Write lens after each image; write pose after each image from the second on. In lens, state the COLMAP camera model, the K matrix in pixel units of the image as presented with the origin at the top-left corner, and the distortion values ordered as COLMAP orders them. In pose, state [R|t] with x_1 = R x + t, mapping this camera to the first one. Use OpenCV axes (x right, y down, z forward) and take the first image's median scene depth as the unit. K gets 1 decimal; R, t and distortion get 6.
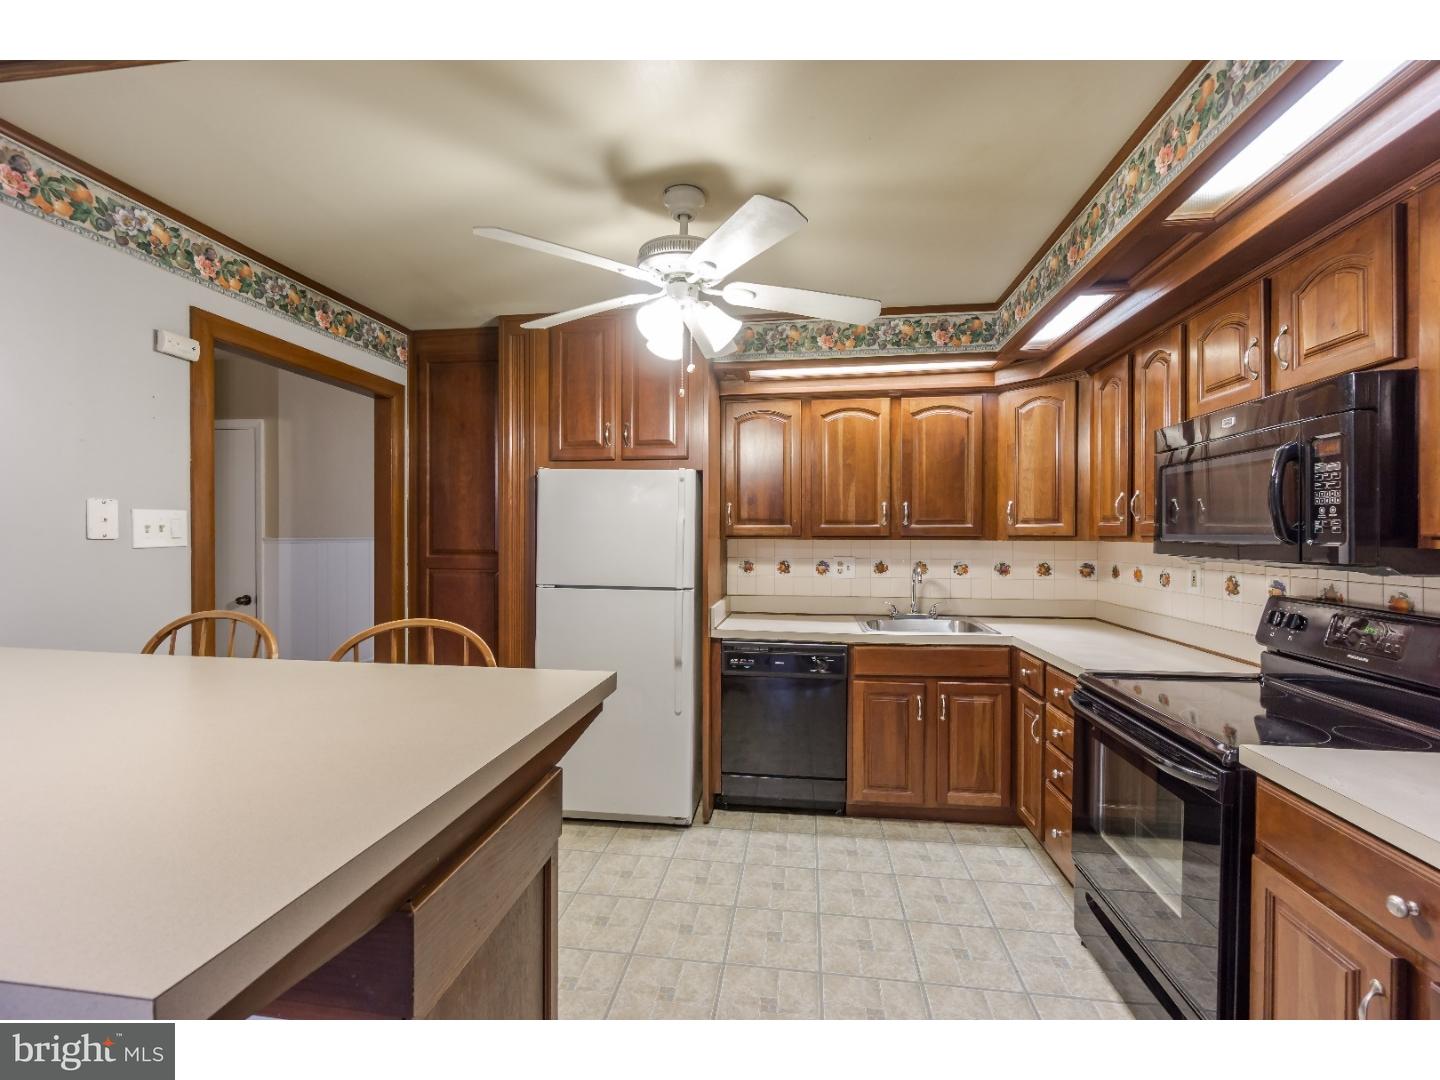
lens RADIAL K [[617.6, 0, 725.8], [0, 617.6, 539.2], [0, 0, 1]] dist [-0.003208, -0.000146]
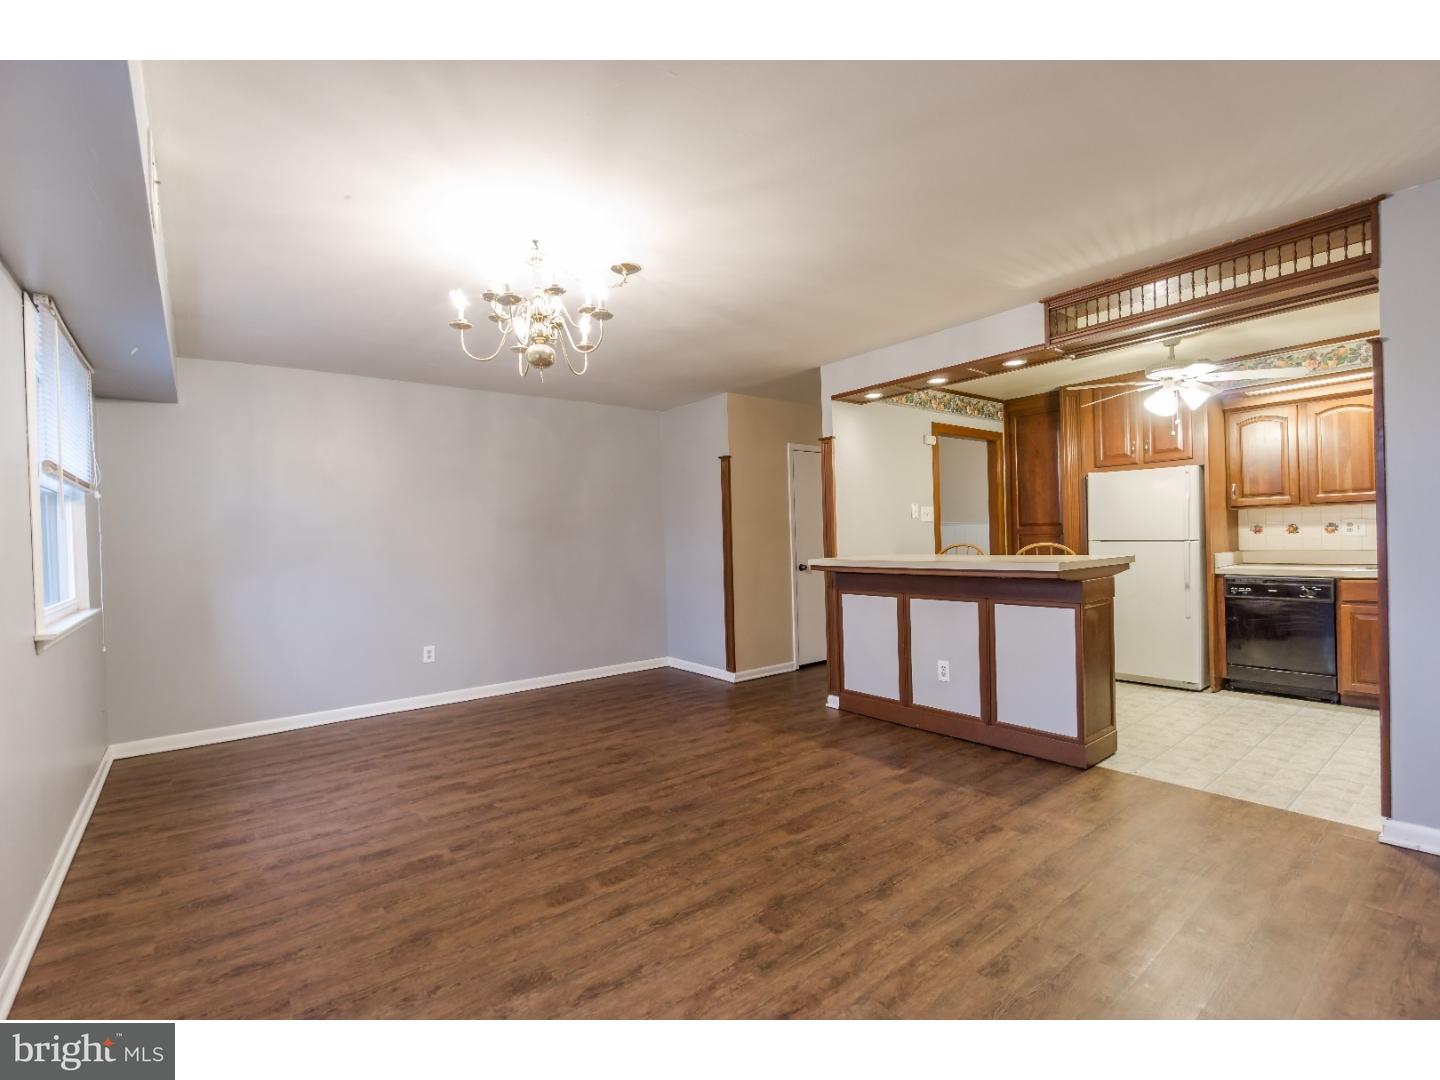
lens RADIAL K [[656.5, 0, 720.3], [0, 656.5, 544.2], [0, 0, 1]] dist [-0.007148, 0.000481]
pose [[0.718177, -0.016546, -0.695664, 0.224996], [0.026924, 0.999629, 0.004019, 0.047880], [0.695340, -0.021617, 0.718356, -1.016948]]
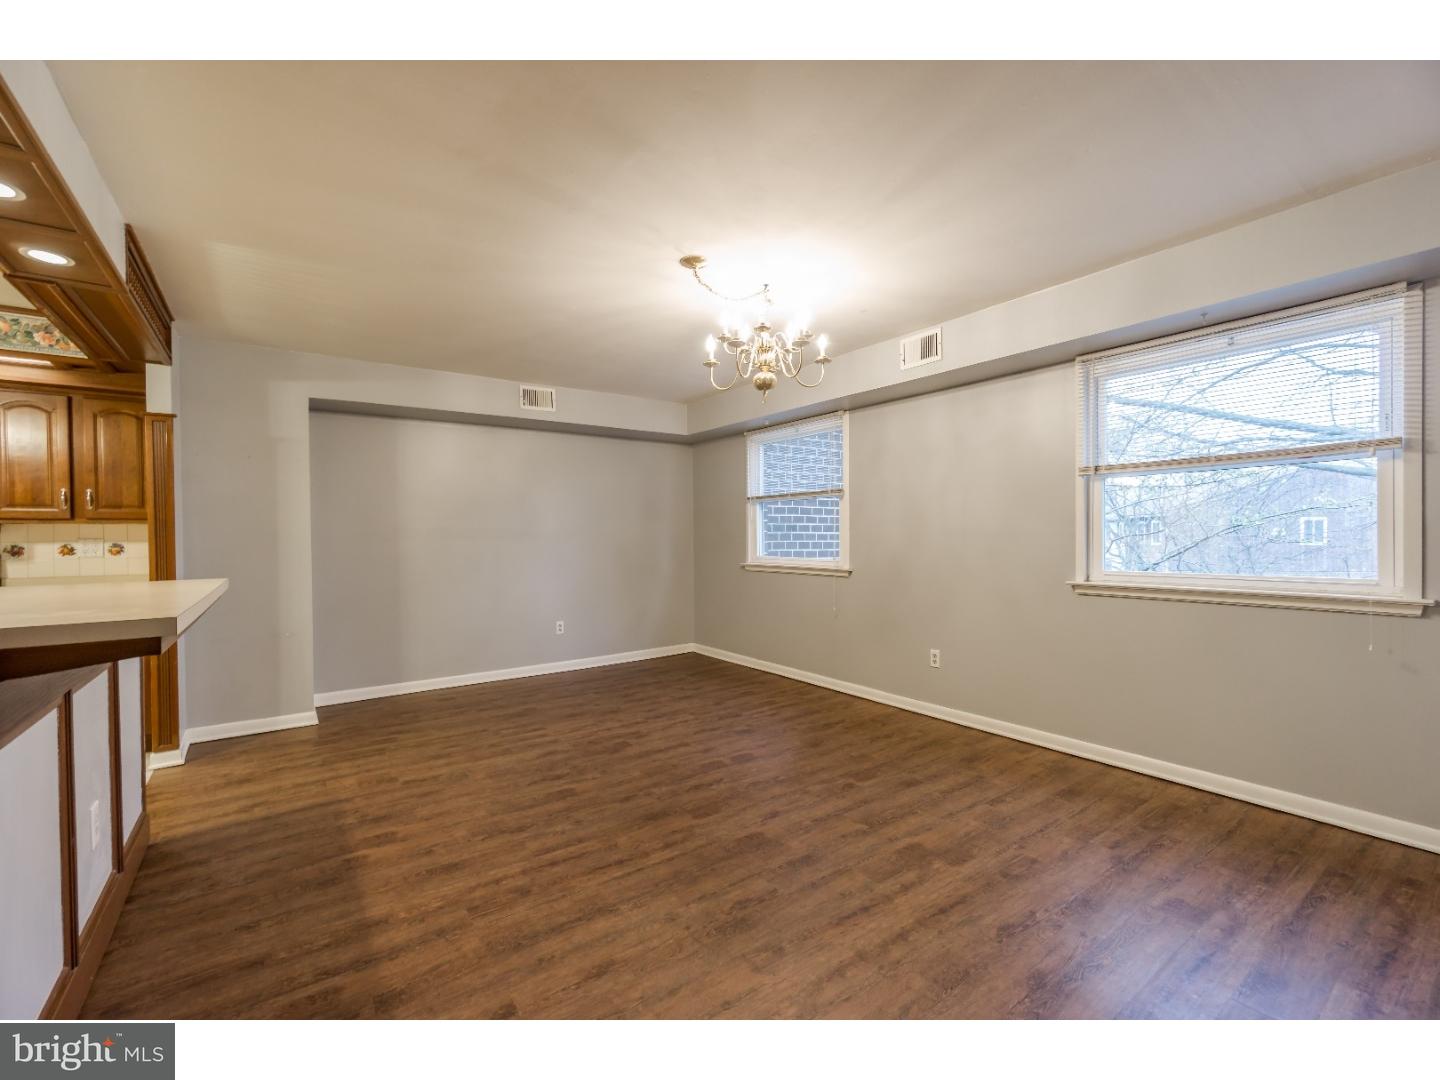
lens RADIAL K [[617.6, 0, 721.5], [0, 617.6, 541.1], [0, 0, 1]] dist [-0.003208, -0.000146]
pose [[-0.685494, -0.003274, 0.728071, -1.261564], [0.010714, 0.999836, 0.014584, 0.037922], [-0.727999, 0.017798, -0.685347, 0.216054]]
